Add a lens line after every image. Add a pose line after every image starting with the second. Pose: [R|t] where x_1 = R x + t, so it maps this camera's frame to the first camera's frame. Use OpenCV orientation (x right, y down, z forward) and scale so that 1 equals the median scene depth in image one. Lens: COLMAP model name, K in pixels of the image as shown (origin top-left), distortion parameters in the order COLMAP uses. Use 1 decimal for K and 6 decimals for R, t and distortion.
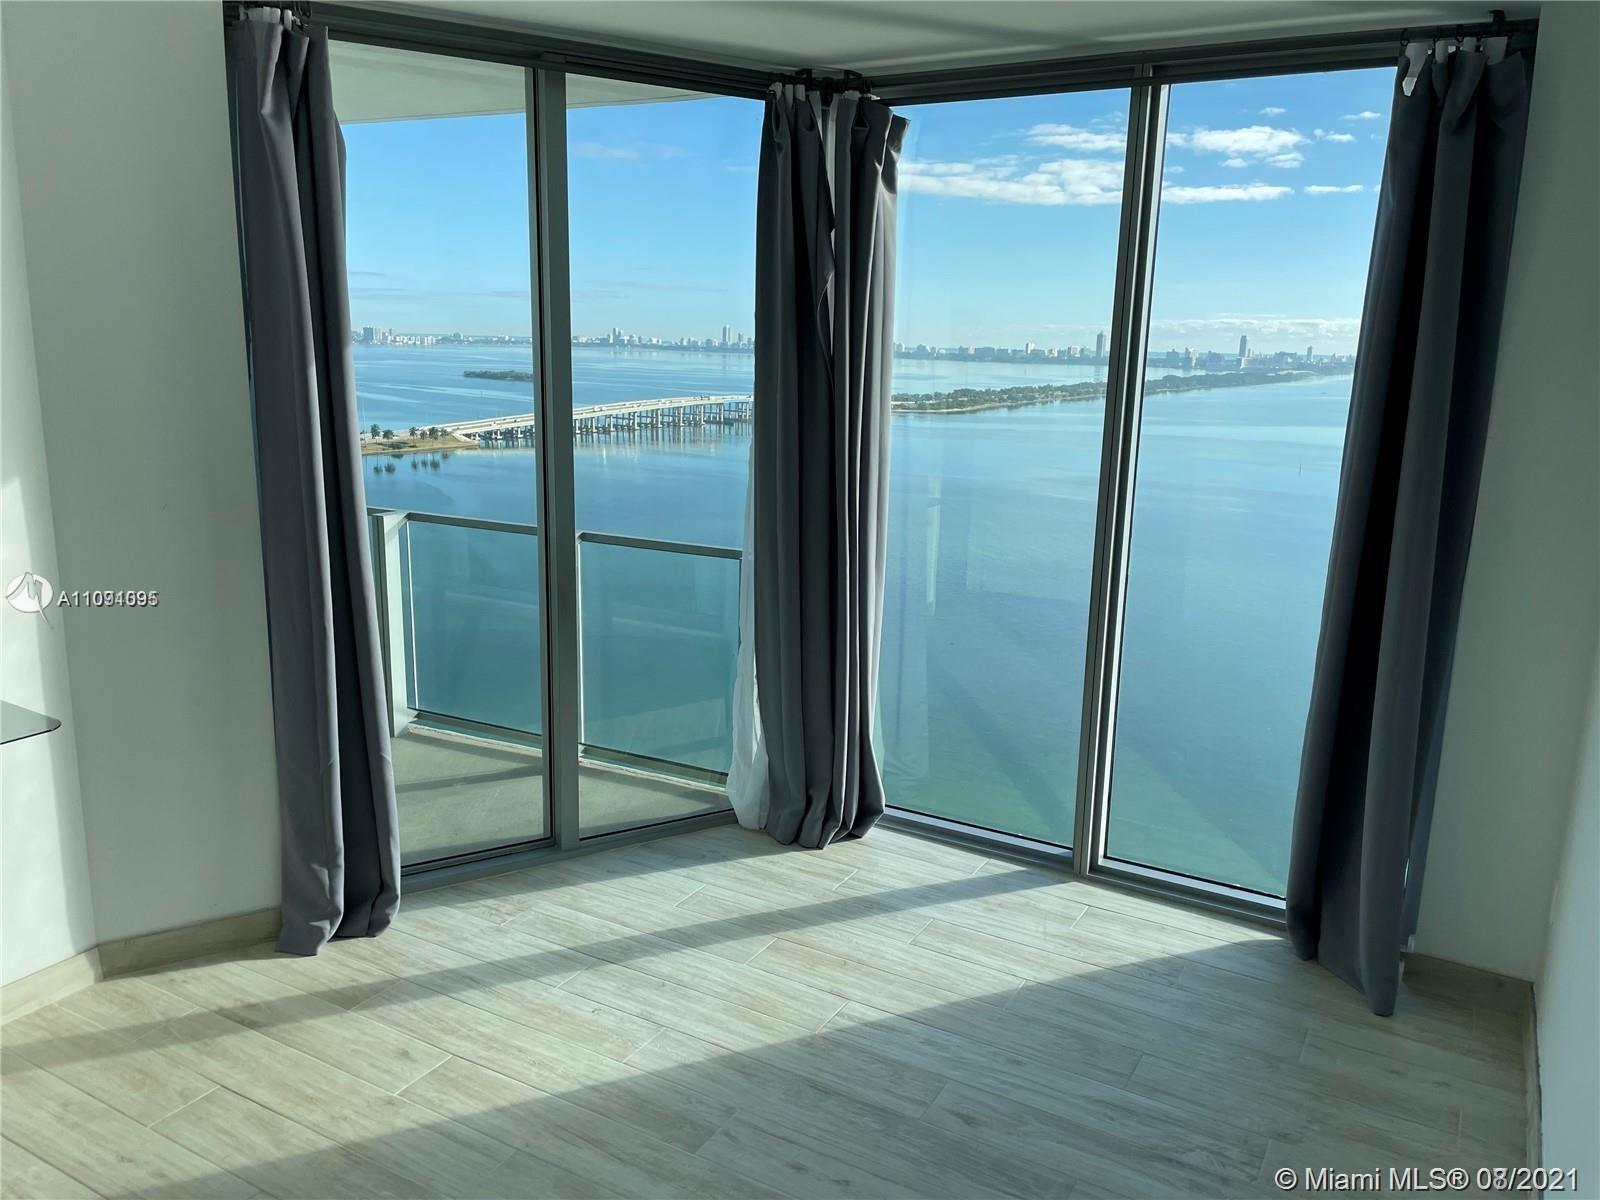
lens RADIAL K [[1236.3, 0, 810.4], [0, 1236.3, 624.3], [0, 0, 1]] dist [0.077560, -0.103502]
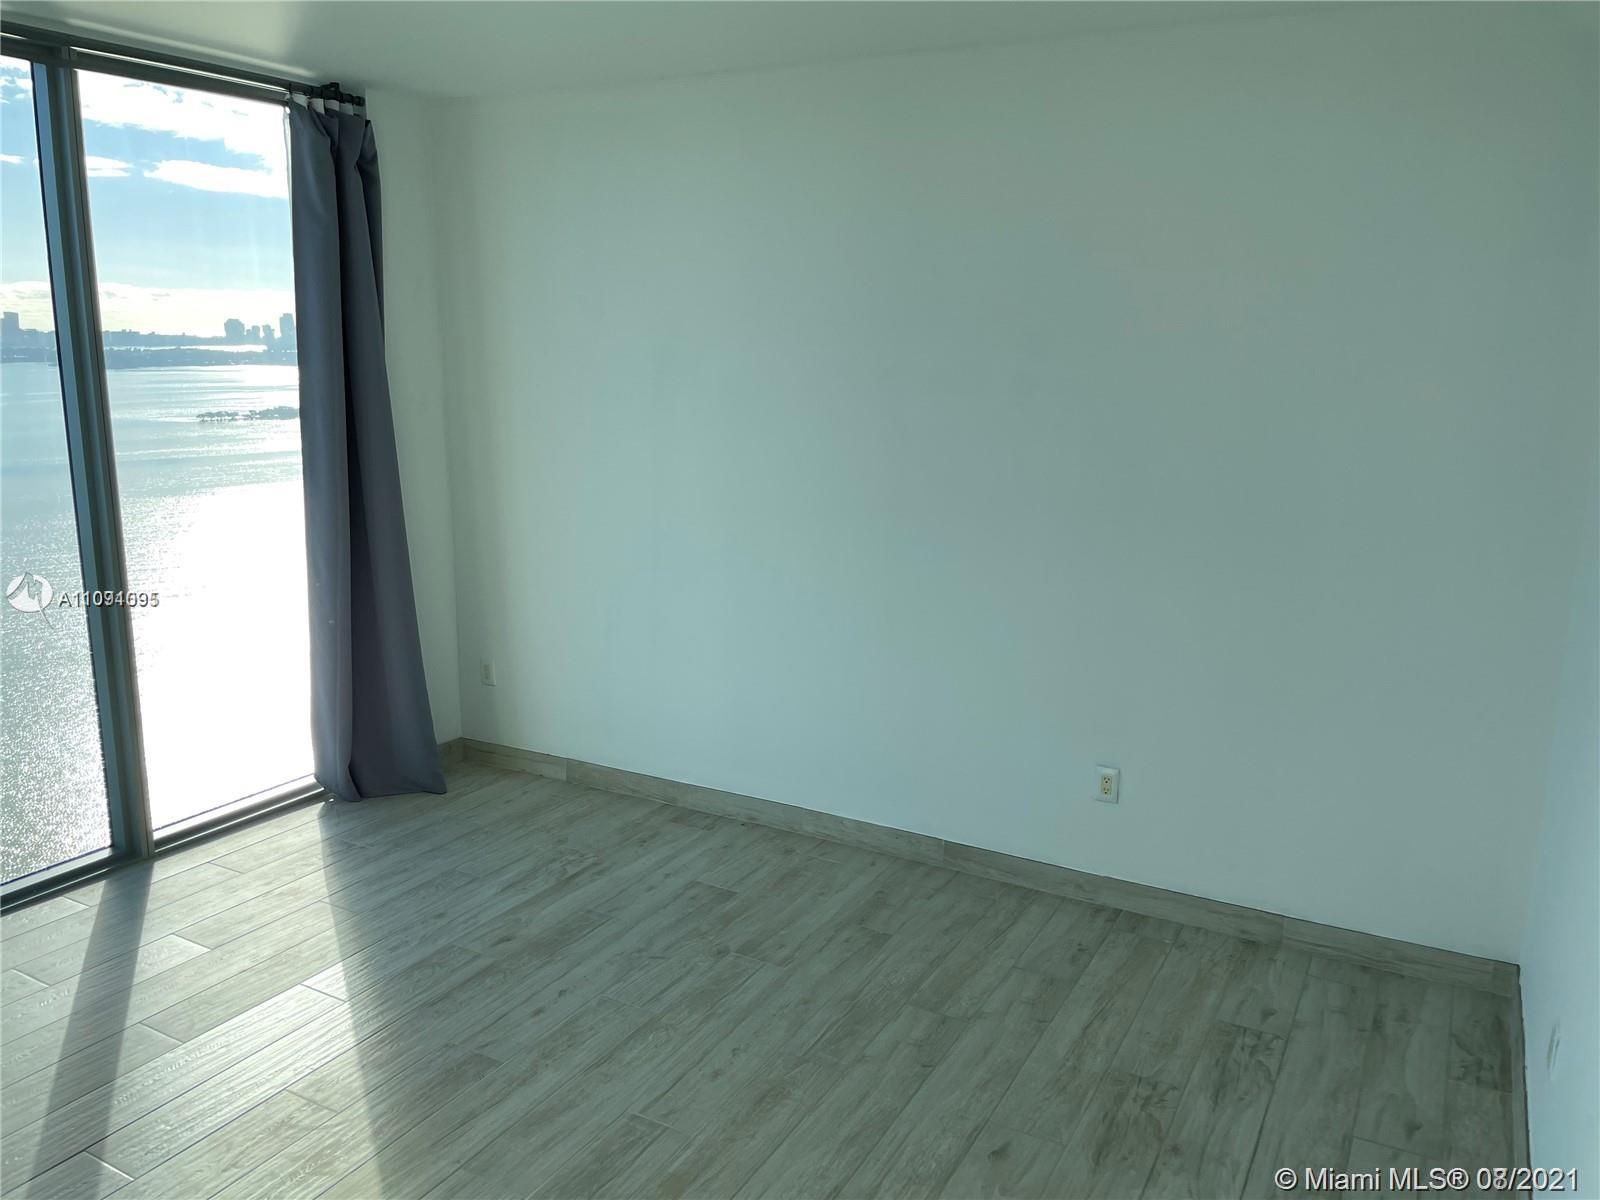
lens RADIAL K [[1236.3, 0, 796.7], [0, 1236.3, 605.8], [0, 0, 1]] dist [0.077560, -0.103502]
pose [[-0.015065, -0.236201, 0.971587, -1.043543], [0.216137, 0.947955, 0.233807, -0.164501], [-0.976247, 0.213518, 0.036771, 0.585584]]
